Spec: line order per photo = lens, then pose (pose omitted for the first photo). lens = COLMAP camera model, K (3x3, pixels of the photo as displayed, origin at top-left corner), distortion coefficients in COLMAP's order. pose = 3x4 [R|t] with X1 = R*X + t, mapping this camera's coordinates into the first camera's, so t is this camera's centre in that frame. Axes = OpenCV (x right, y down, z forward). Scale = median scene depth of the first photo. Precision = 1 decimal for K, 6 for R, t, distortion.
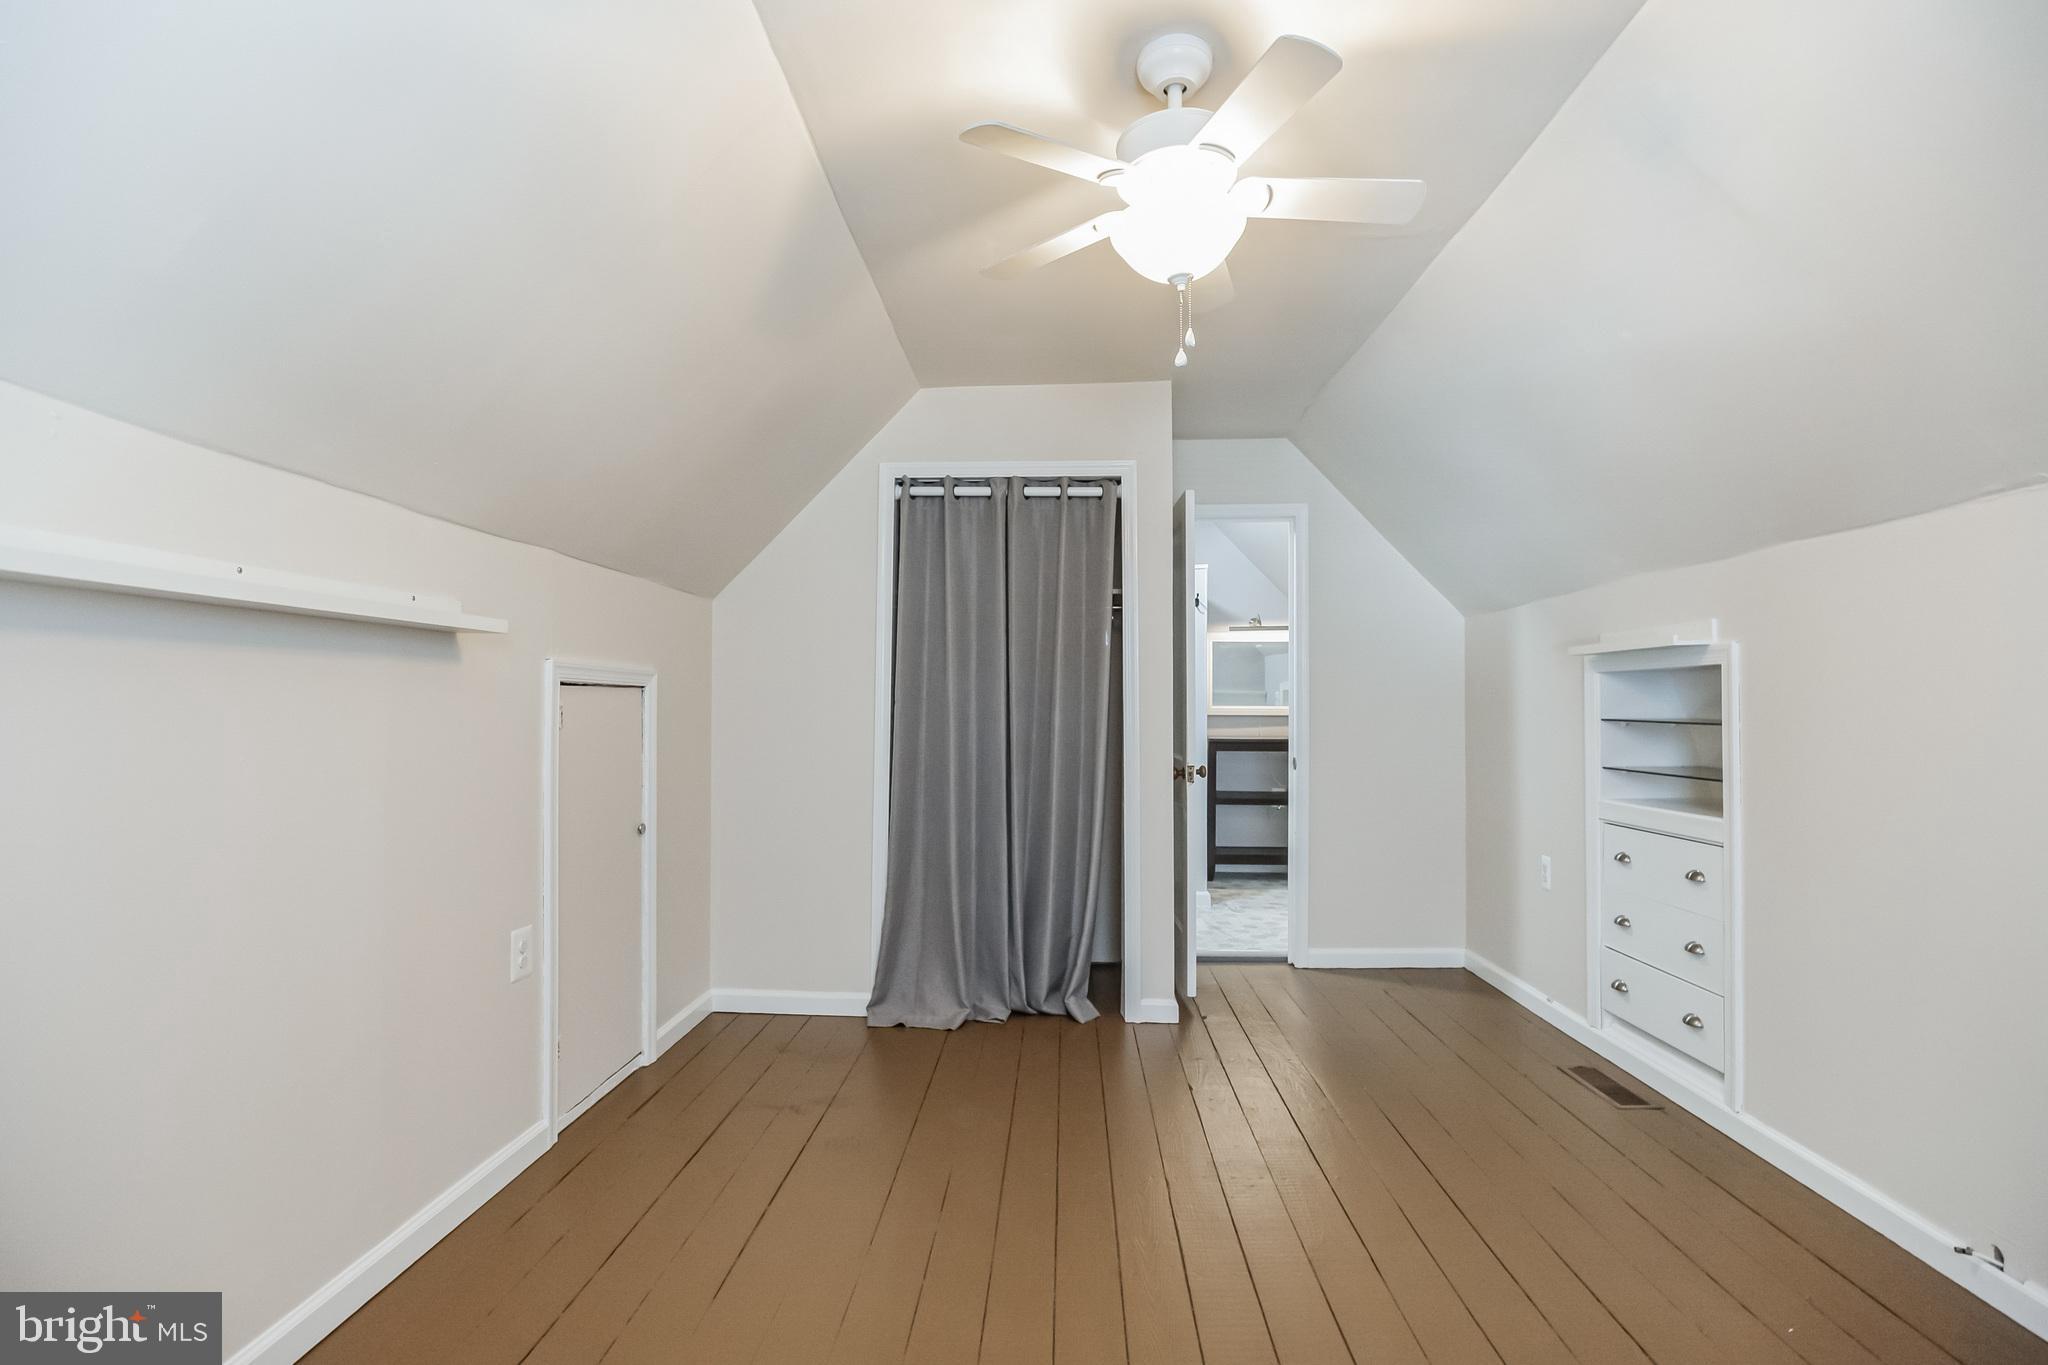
lens RADIAL K [[953.3, 0, 1026.7], [0, 953.3, 683.4], [0, 0, 1]] dist [-0.025753, 0.009322]
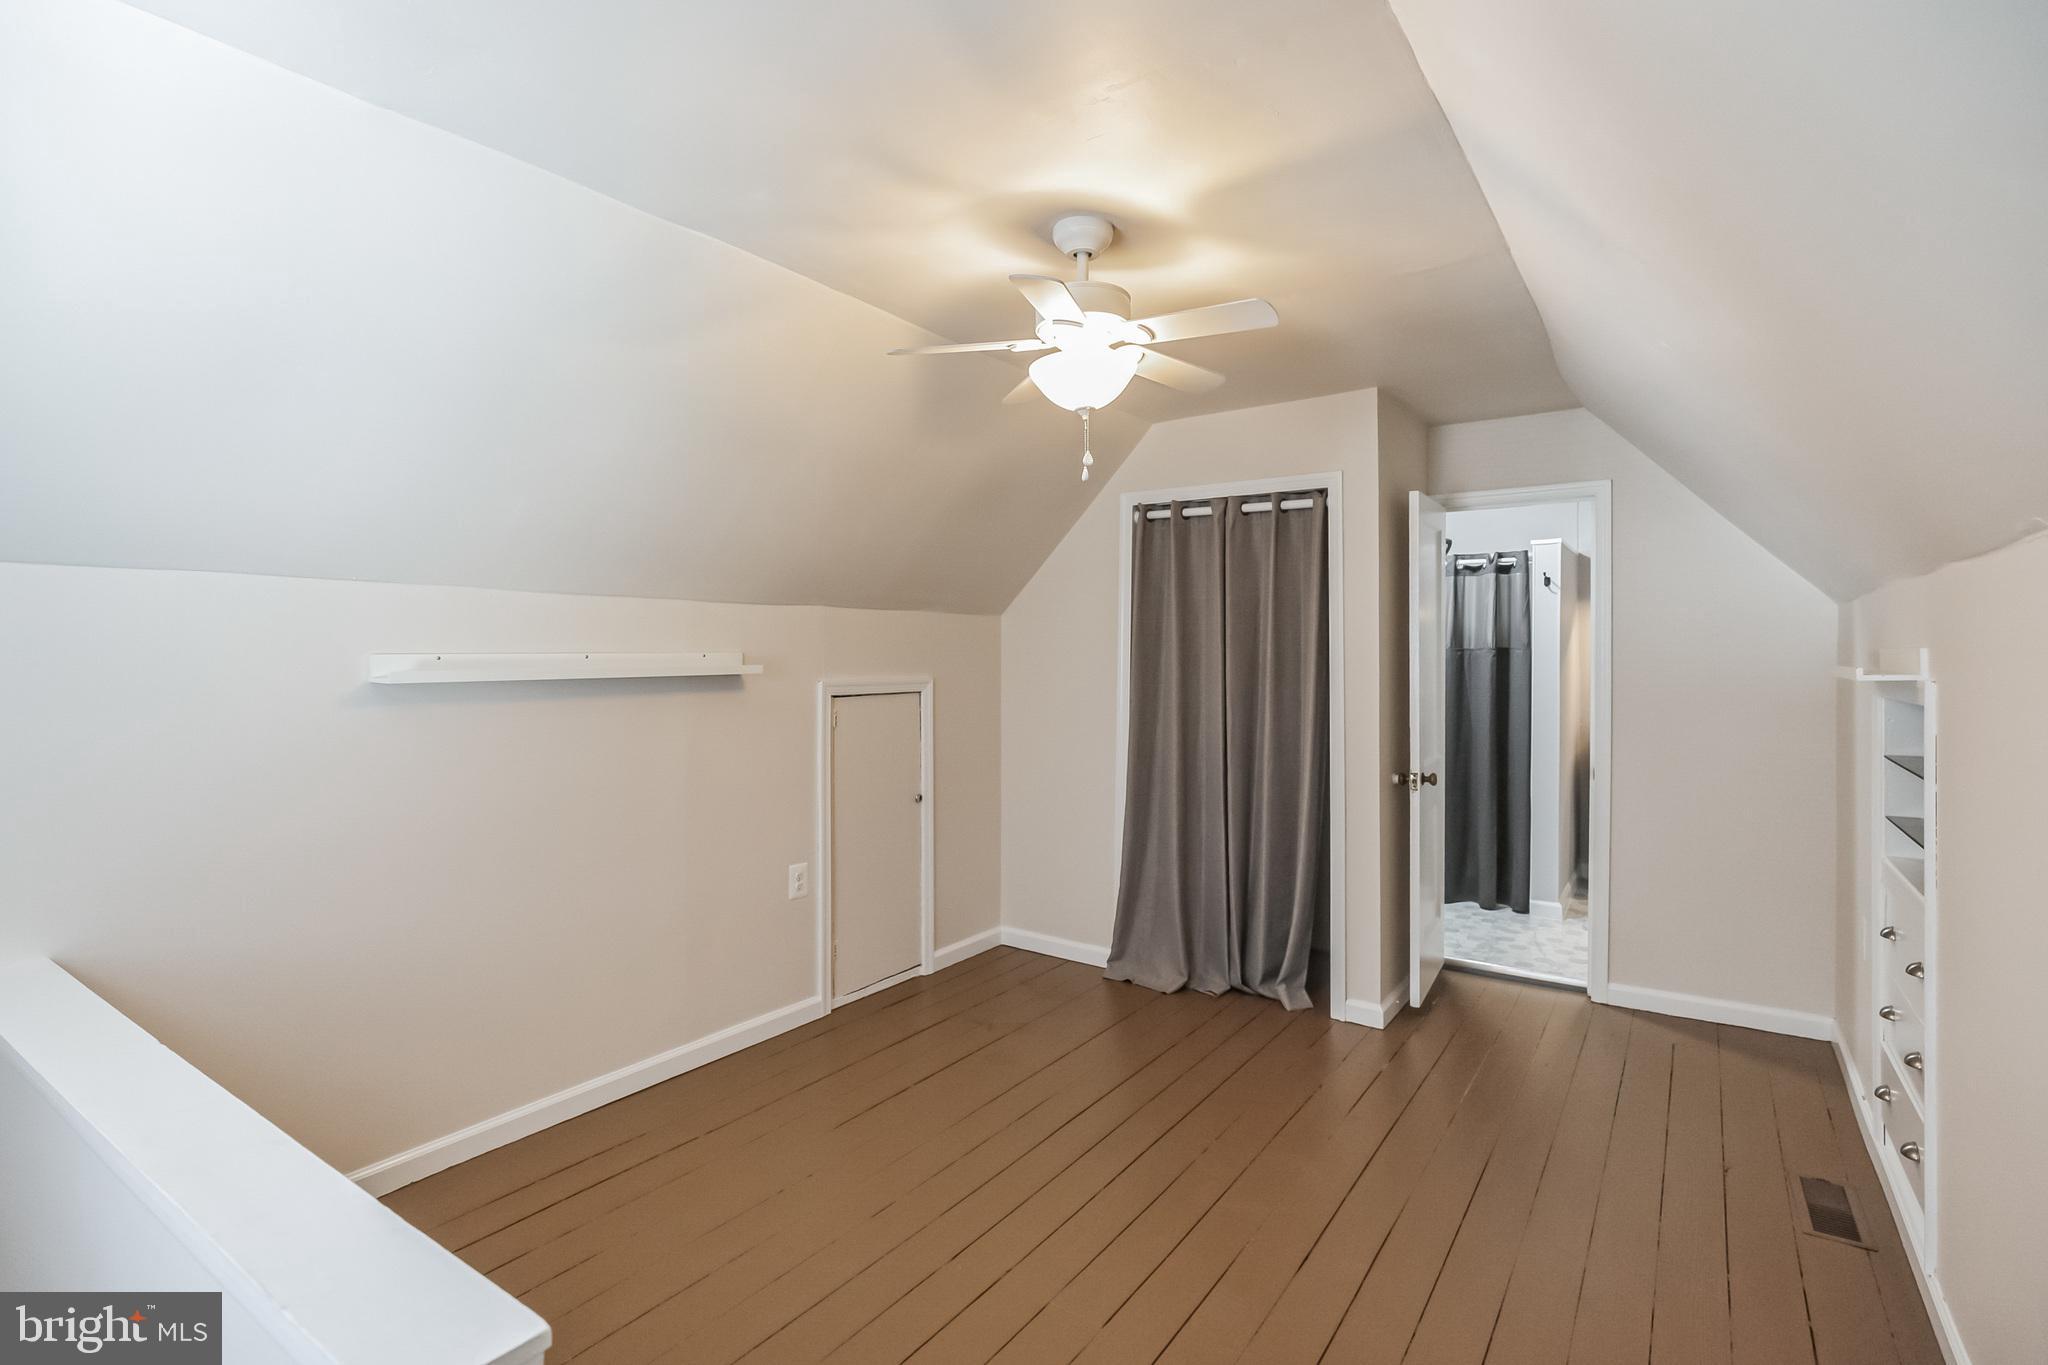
lens RADIAL K [[973.6, 0, 1026.3], [0, 973.6, 642.2], [0, 0, 1]] dist [-0.001775, 0.000110]
pose [[0.845257, -0.004778, -0.534339, 0.391861], [0.012835, 0.999853, 0.011363, -0.068454], [0.534207, -0.016463, 0.845194, -0.065381]]
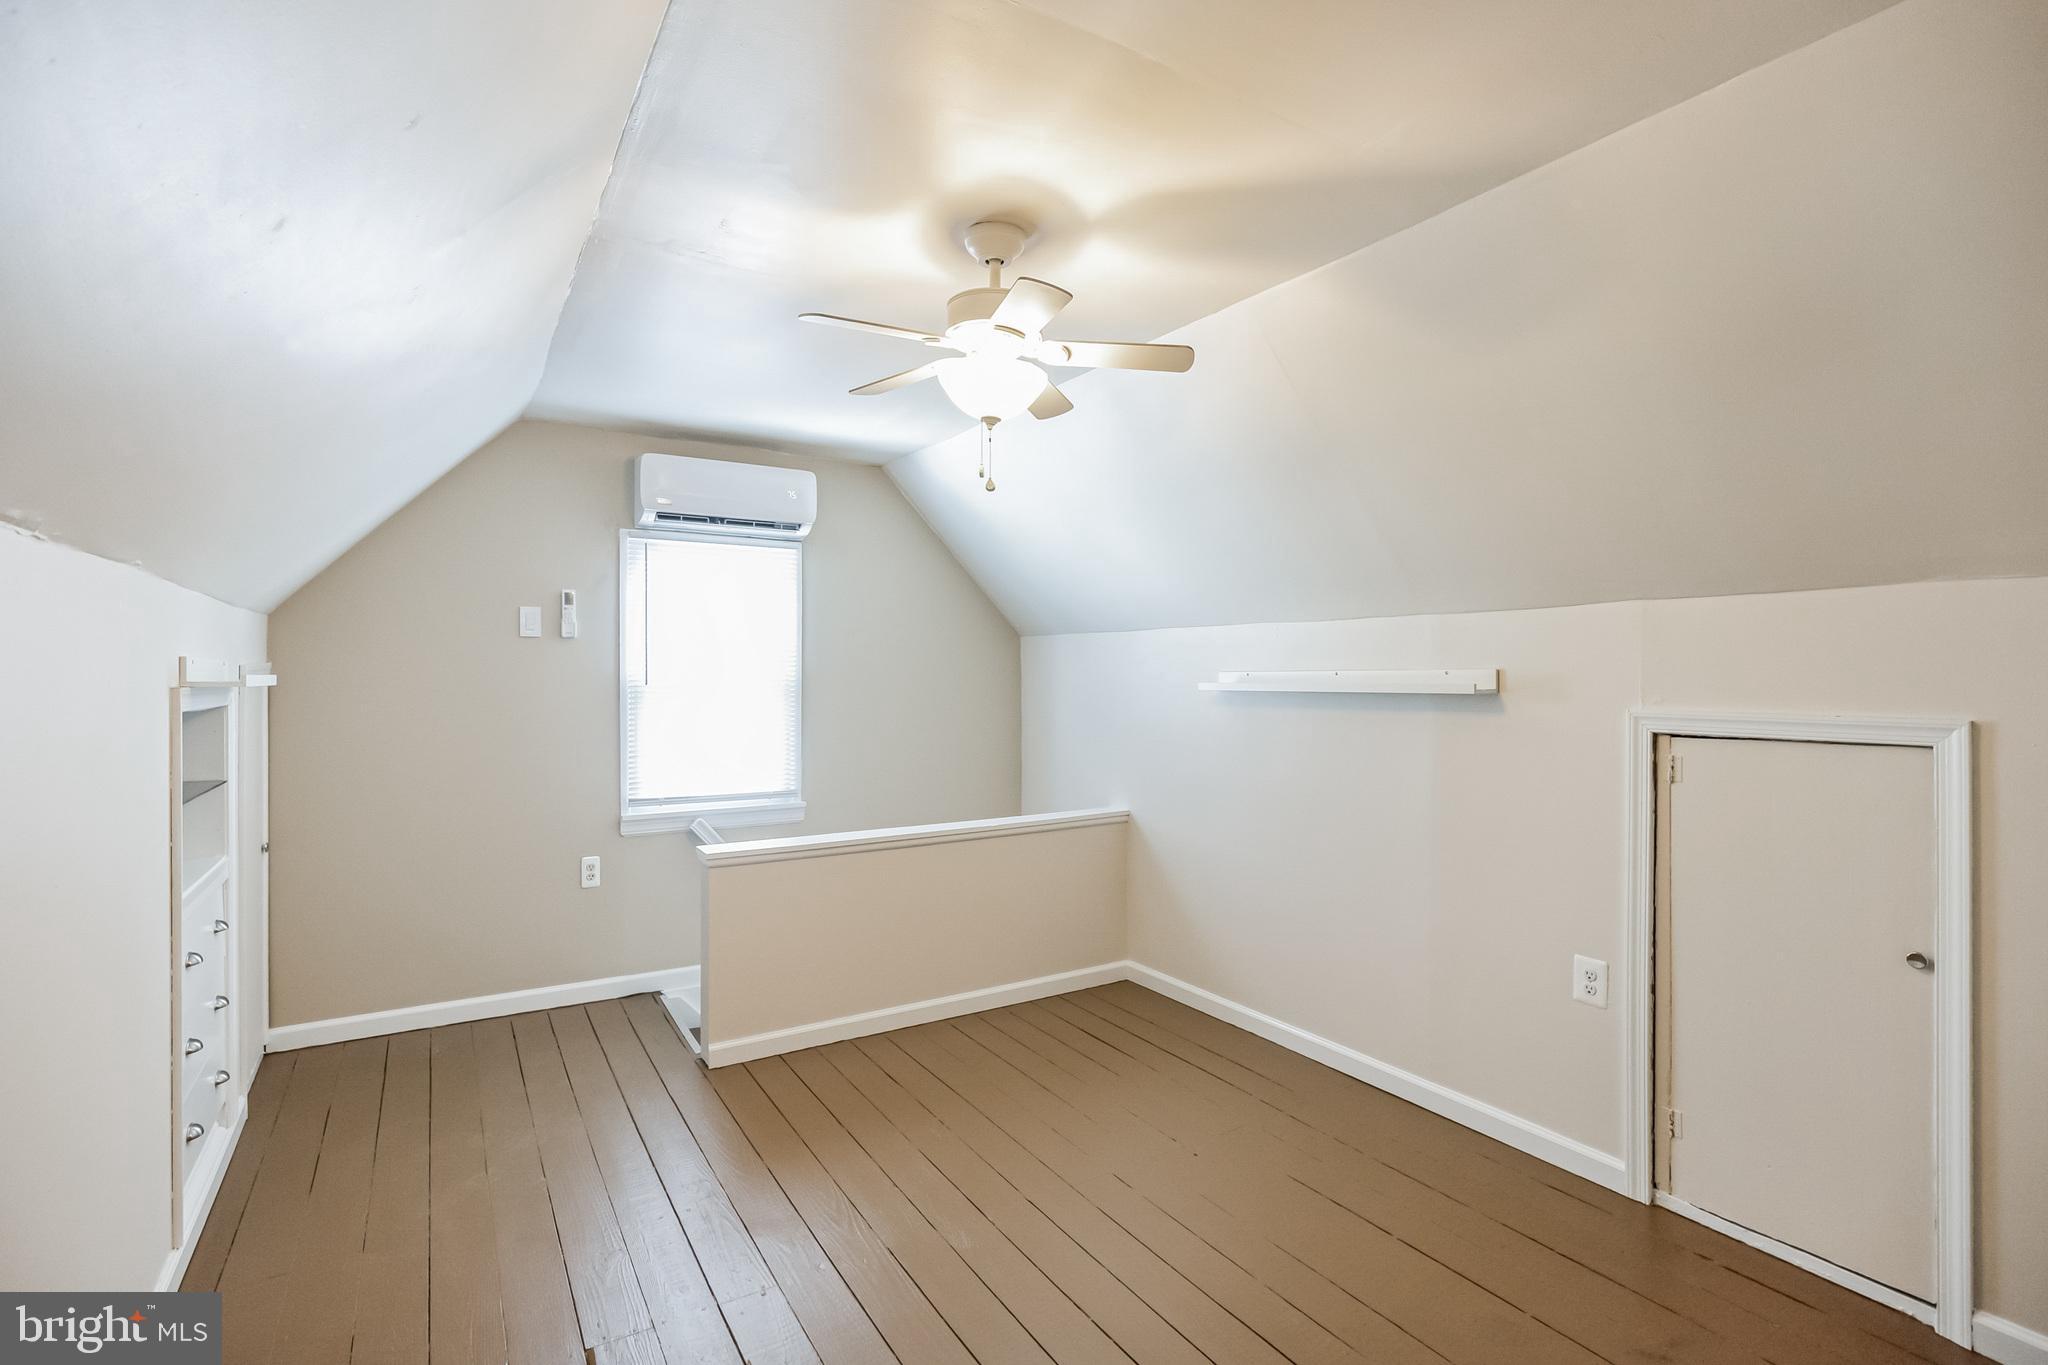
lens RADIAL K [[953.3, 0, 1026.7], [0, 953.3, 683.4], [0, 0, 1]] dist [-0.025753, 0.009322]
pose [[-0.822974, -0.001088, -0.568078, 0.411159], [0.010132, 0.999811, -0.016592, -0.030278], [0.567989, -0.019410, -0.822807, 1.018721]]
